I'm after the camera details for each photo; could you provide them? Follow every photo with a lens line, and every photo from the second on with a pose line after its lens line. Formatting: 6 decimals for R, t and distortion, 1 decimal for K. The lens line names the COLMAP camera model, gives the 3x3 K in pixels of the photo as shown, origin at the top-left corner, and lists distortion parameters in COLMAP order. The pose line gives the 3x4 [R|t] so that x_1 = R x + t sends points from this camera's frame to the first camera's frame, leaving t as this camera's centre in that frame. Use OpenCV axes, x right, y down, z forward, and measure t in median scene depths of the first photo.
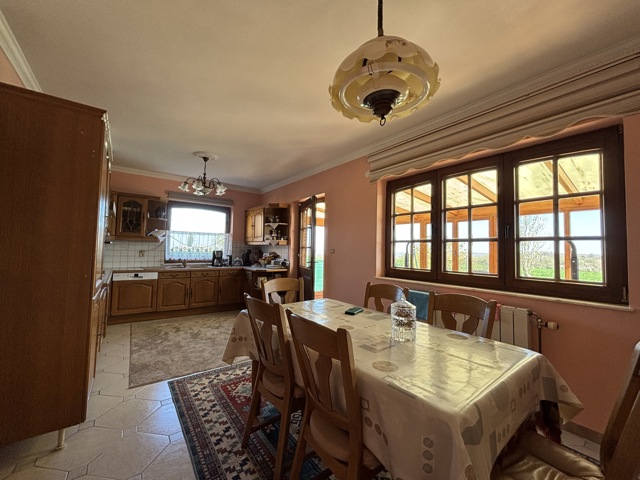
lens RADIAL K [[255.2, 0, 316.7], [0, 255.2, 239.8], [0, 0, 1]] dist [-0.000121, 0.000315]
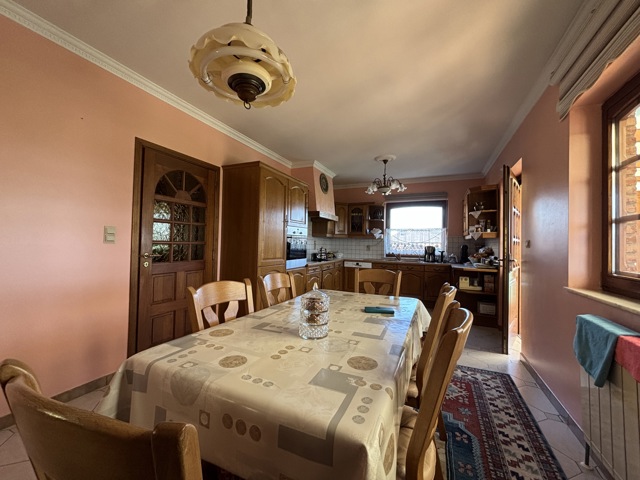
lens RADIAL K [[255.2, 0, 321.9], [0, 255.2, 238.3], [0, 0, 1]] dist [-0.000121, 0.000315]
pose [[0.479225, -0.031071, -0.877142, 0.344201], [0.024912, 0.999452, -0.021793, 0.028938], [0.877339, -0.011407, 0.479736, 0.201872]]
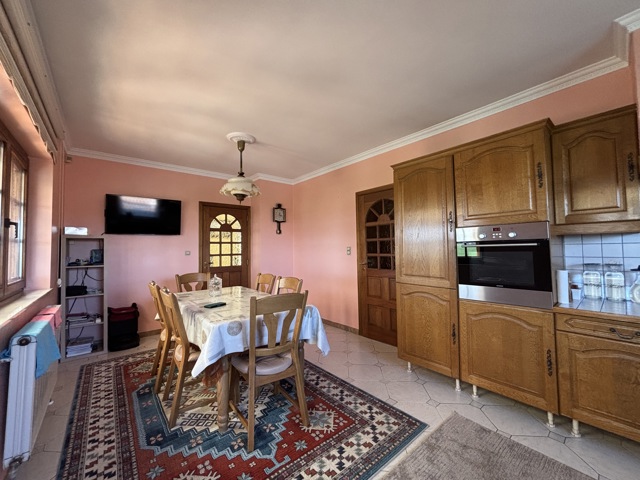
lens RADIAL K [[255.2, 0, 317.1], [0, 255.2, 238.8], [0, 0, 1]] dist [-0.000121, 0.000315]
pose [[-0.998776, -0.006808, -0.048982, -0.112012], [-0.002881, 0.996806, -0.079804, 0.031398], [0.049369, -0.079565, -0.995606, 0.972192]]
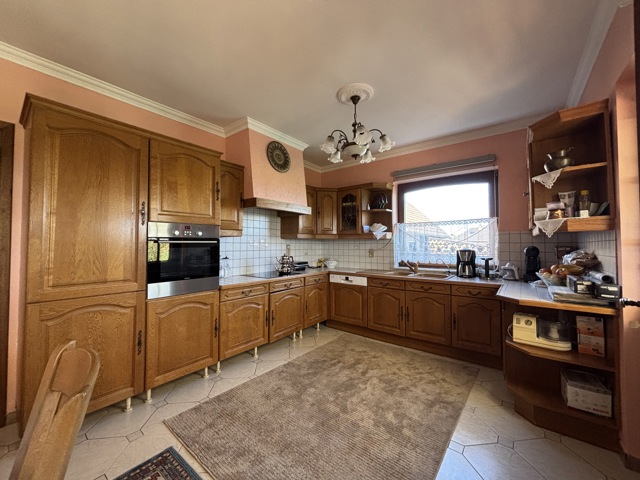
lens RADIAL K [[255.2, 0, 323.2], [0, 255.2, 238.1], [0, 0, 1]] dist [-0.000121, 0.000315]
pose [[0.266773, -0.047815, -0.962573, 0.101692], [0.045484, 0.998280, -0.036983, 0.029345], [0.962685, -0.033916, 0.268489, 0.665027]]
